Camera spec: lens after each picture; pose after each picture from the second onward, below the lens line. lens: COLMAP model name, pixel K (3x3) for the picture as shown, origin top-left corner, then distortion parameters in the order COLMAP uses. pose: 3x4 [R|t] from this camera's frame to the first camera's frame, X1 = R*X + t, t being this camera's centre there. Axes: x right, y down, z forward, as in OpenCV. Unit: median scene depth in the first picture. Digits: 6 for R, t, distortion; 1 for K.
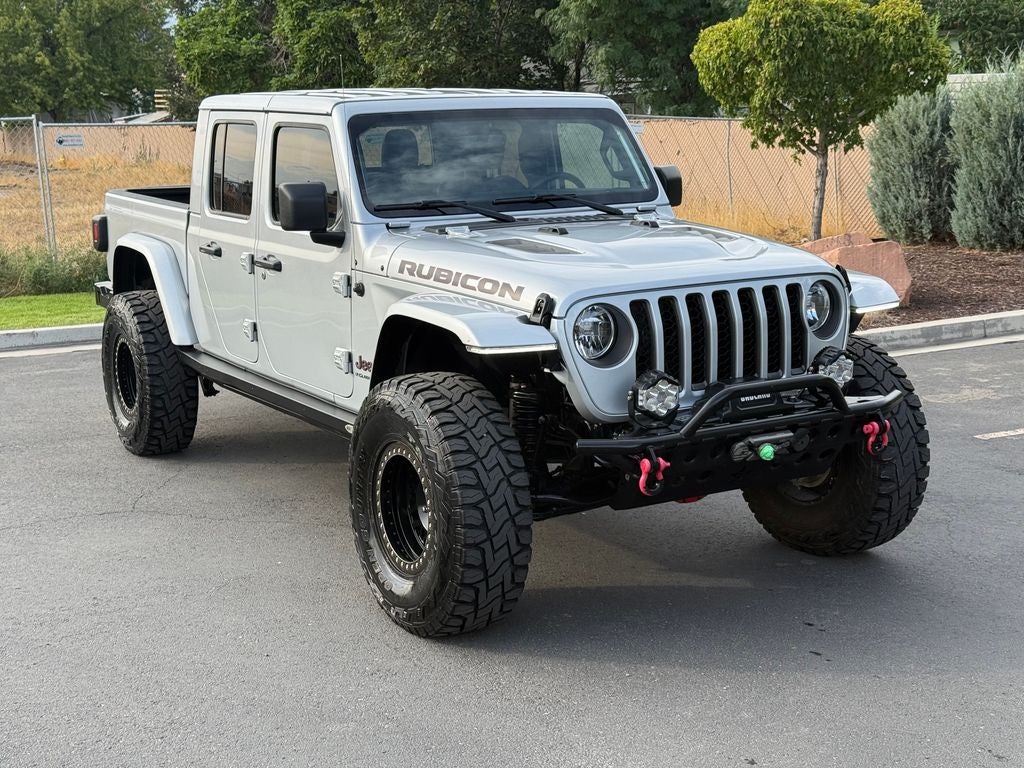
lens RADIAL K [[1422.5, 0, 511.2], [0, 1422.5, 389.7], [0, 0, 1]] dist [0.113884, 0.000000]
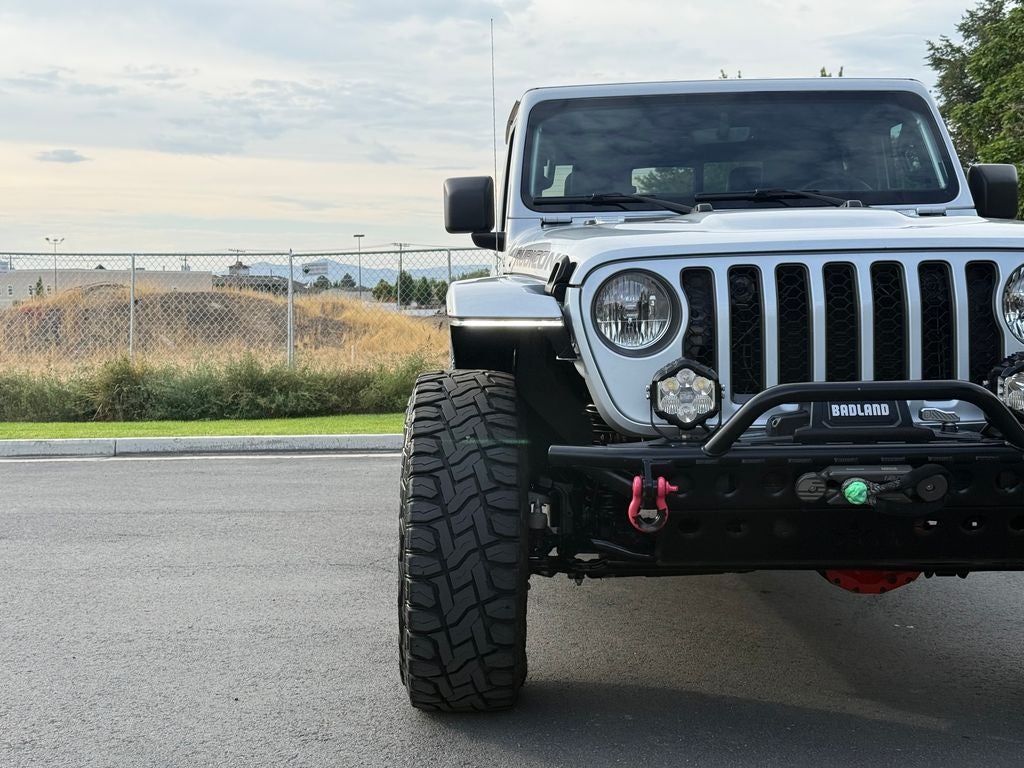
lens RADIAL K [[1422.5, 0, 513.5], [0, 1422.5, 378.0], [0, 0, 1]] dist [0.113884, 0.000000]
pose [[0.864457, 0.028344, -0.501907, 0.375651], [-0.096549, 0.989183, -0.110429, 0.080743], [0.493348, 0.143919, 0.857843, 0.354304]]
